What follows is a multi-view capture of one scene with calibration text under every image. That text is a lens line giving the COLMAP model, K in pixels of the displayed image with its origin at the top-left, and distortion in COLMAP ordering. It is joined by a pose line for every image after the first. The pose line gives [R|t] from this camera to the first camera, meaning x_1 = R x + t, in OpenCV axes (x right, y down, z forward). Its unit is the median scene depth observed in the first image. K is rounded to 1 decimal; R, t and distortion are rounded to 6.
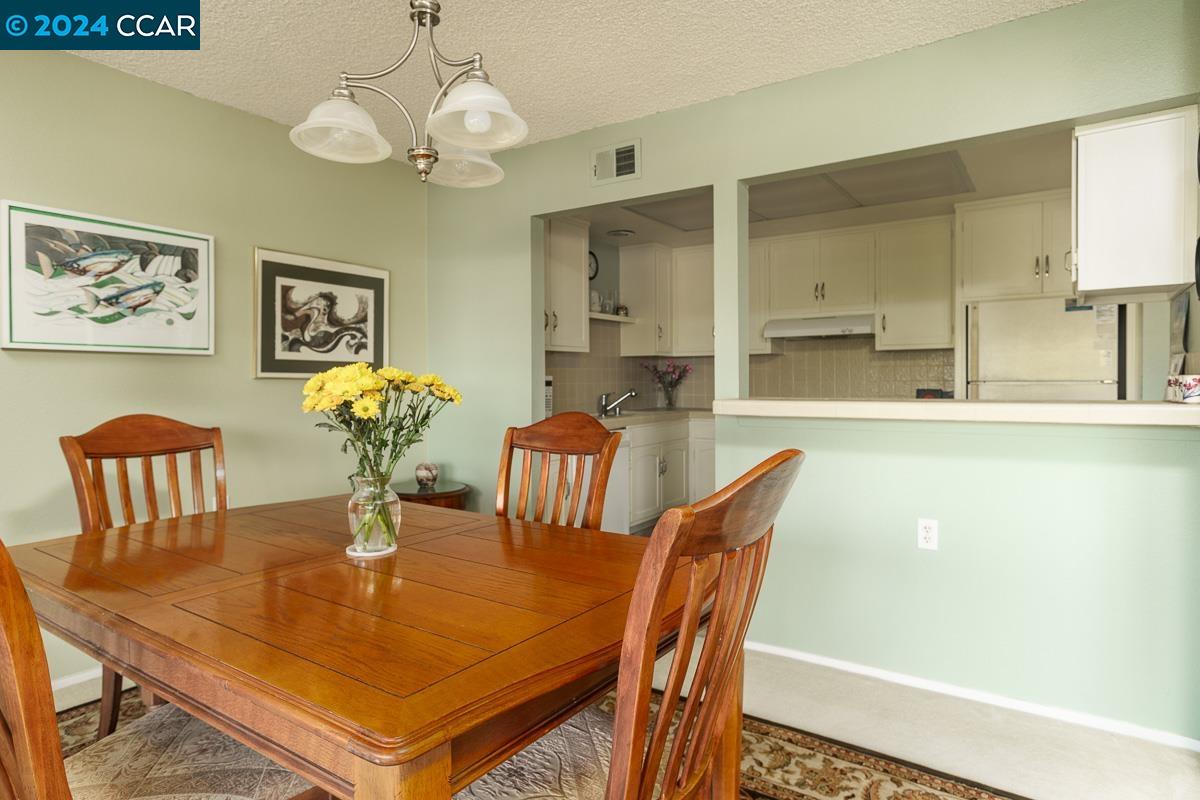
lens RADIAL K [[684.9, 0, 598.7], [0, 684.9, 396.1], [0, 0, 1]] dist [0.001412, -0.000038]
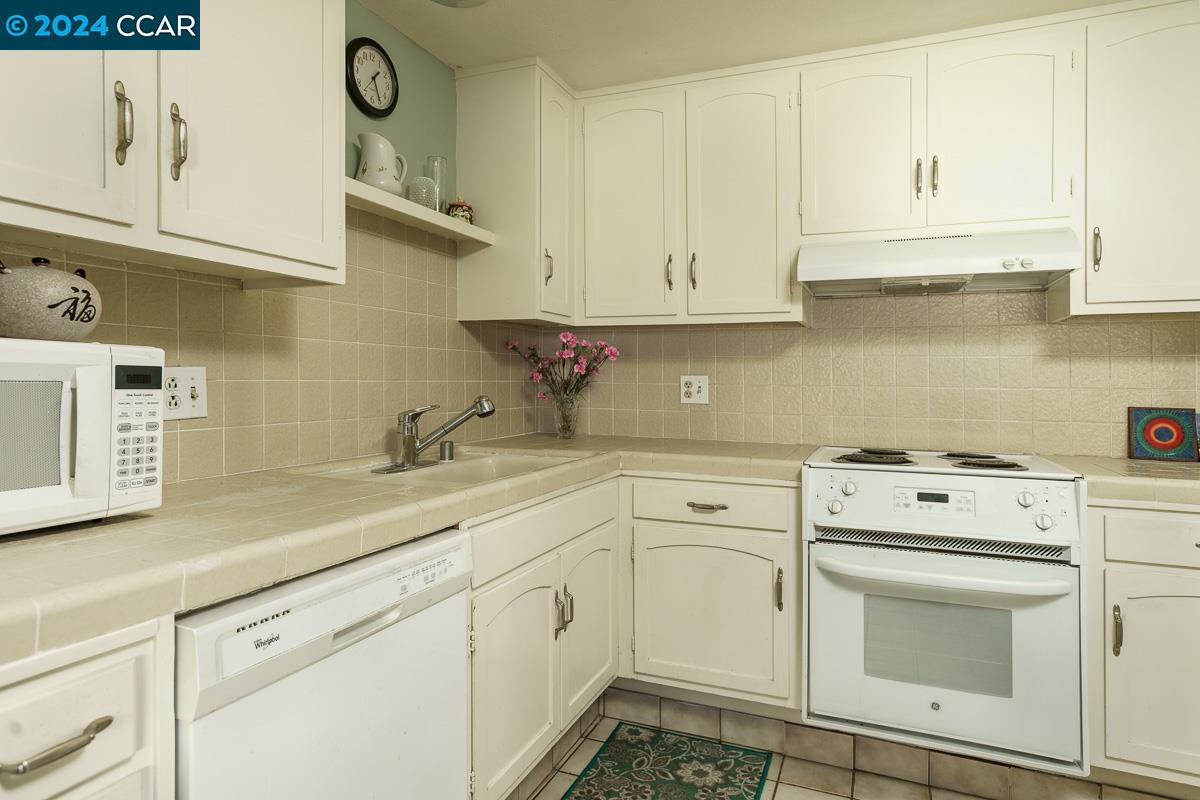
lens RADIAL K [[684.9, 0, 602.2], [0, 684.9, 398.7], [0, 0, 1]] dist [0.001412, -0.000038]
pose [[0.976256, 0.010118, 0.216382, 0.028030], [-0.009970, 0.999949, -0.001776, -0.008571], [-0.216389, -0.000424, 0.976307, 0.551194]]
